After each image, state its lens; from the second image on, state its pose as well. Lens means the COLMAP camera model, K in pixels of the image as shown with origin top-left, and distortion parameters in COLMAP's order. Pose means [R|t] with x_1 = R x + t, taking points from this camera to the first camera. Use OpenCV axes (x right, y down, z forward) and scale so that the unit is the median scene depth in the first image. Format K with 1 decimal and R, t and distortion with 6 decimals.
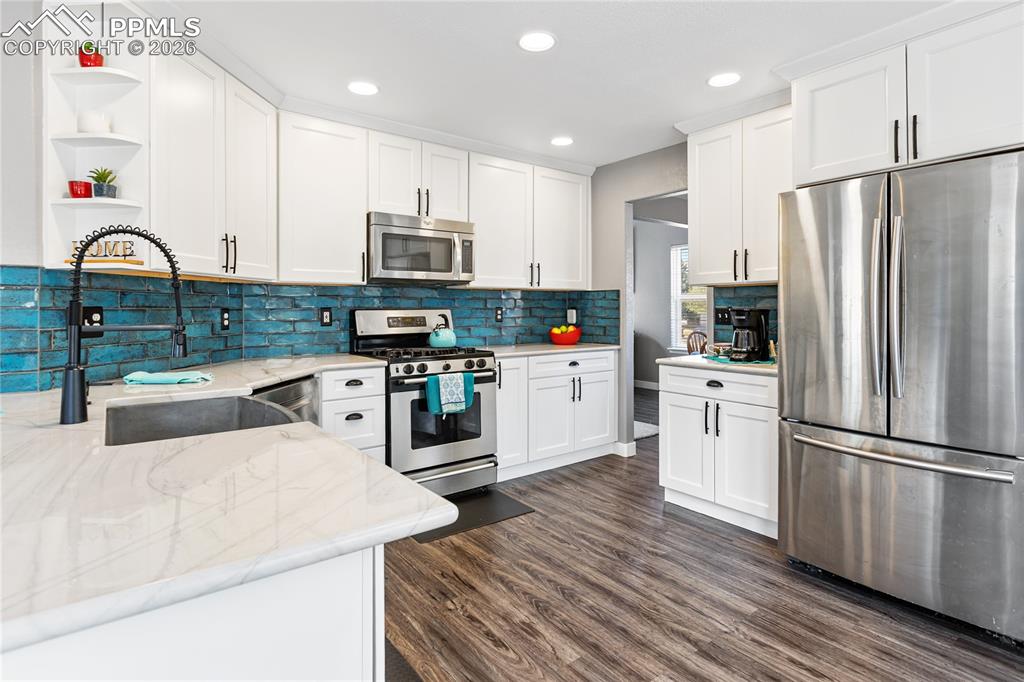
lens RADIAL K [[520.4, 0, 512.8], [0, 520.4, 308.3], [0, 0, 1]] dist [-0.001462, -0.000846]
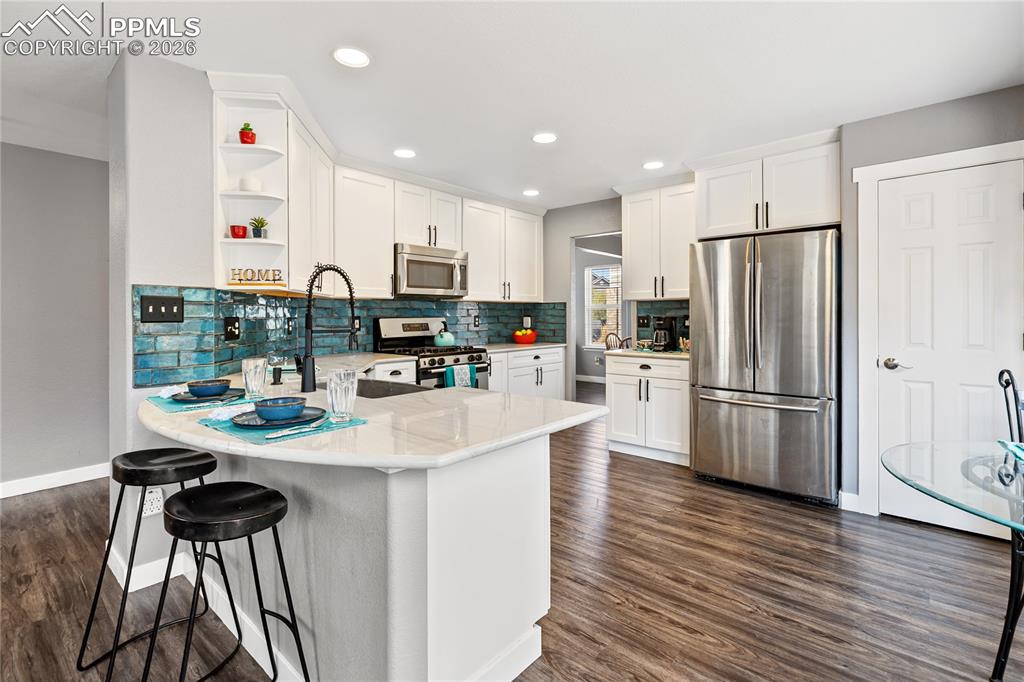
lens RADIAL K [[471.1, 0, 516.4], [0, 471.1, 317.4], [0, 0, 1]] dist [0.003536, 0.000315]
pose [[0.979066, -0.003679, 0.203511, -0.214537], [0.002767, 0.999985, 0.004764, -0.003560], [-0.203525, -0.004102, 0.979061, -0.214066]]
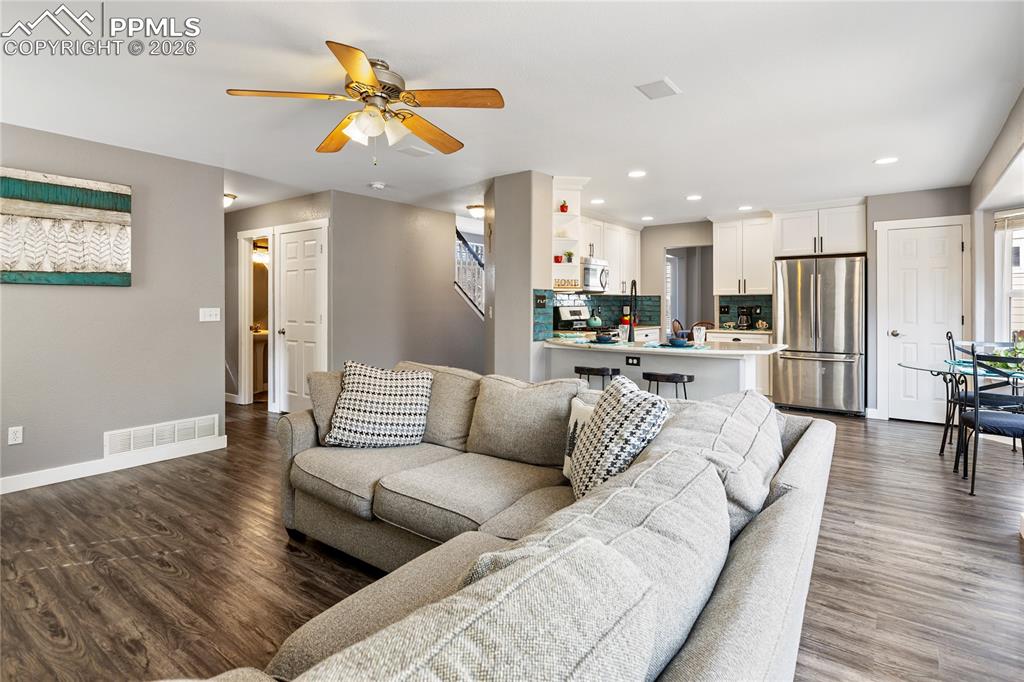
lens RADIAL K [[526.6, 0, 510.7], [0, 526.6, 305.1], [0, 0, 1]] dist [0.004495, 0.000429]
pose [[0.964215, 0.000784, 0.265120, -1.000051], [-0.001031, 0.999999, 0.000794, -0.004334], [-0.265119, -0.001039, 0.964215, -0.809933]]
